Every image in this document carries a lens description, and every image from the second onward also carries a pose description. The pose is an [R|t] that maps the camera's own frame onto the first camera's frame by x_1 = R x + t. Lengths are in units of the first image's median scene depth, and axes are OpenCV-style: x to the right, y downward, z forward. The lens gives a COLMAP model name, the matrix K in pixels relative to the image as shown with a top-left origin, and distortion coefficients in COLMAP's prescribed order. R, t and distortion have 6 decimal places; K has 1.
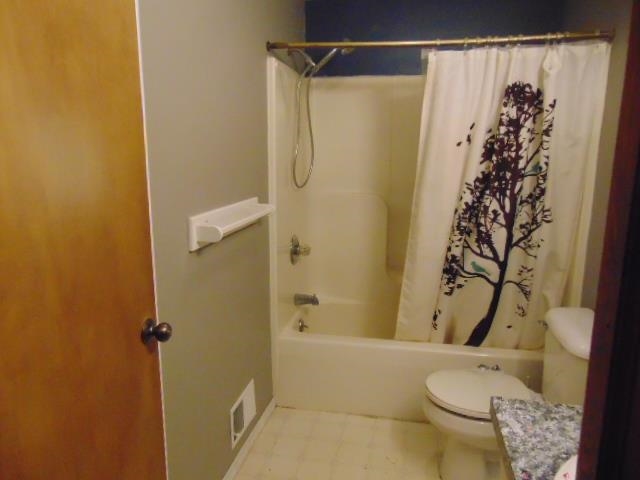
lens RADIAL K [[479.8, 0, 320.0], [0, 479.8, 240.0], [0, 0, 1]] dist [-0.003284, 0.037495]
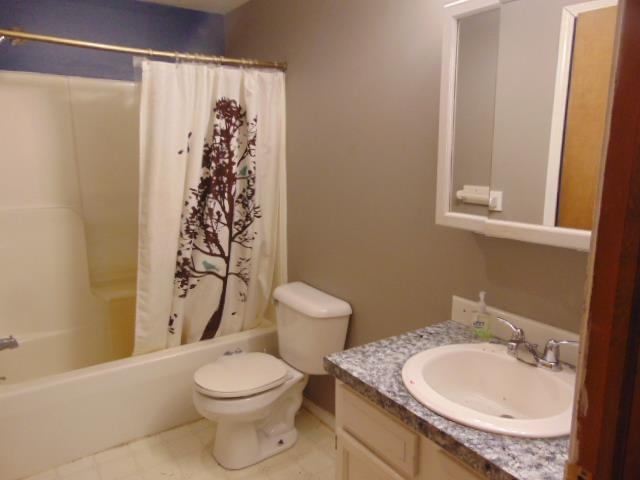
lens RADIAL K [[479.8, 0, 320.0], [0, 479.8, 240.0], [0, 0, 1]] dist [-0.003284, 0.037495]
pose [[0.710435, -0.136061, 0.690485, -0.237723], [0.140920, 0.988765, 0.049846, -0.018967], [-0.689509, 0.061891, 0.721628, 0.043888]]
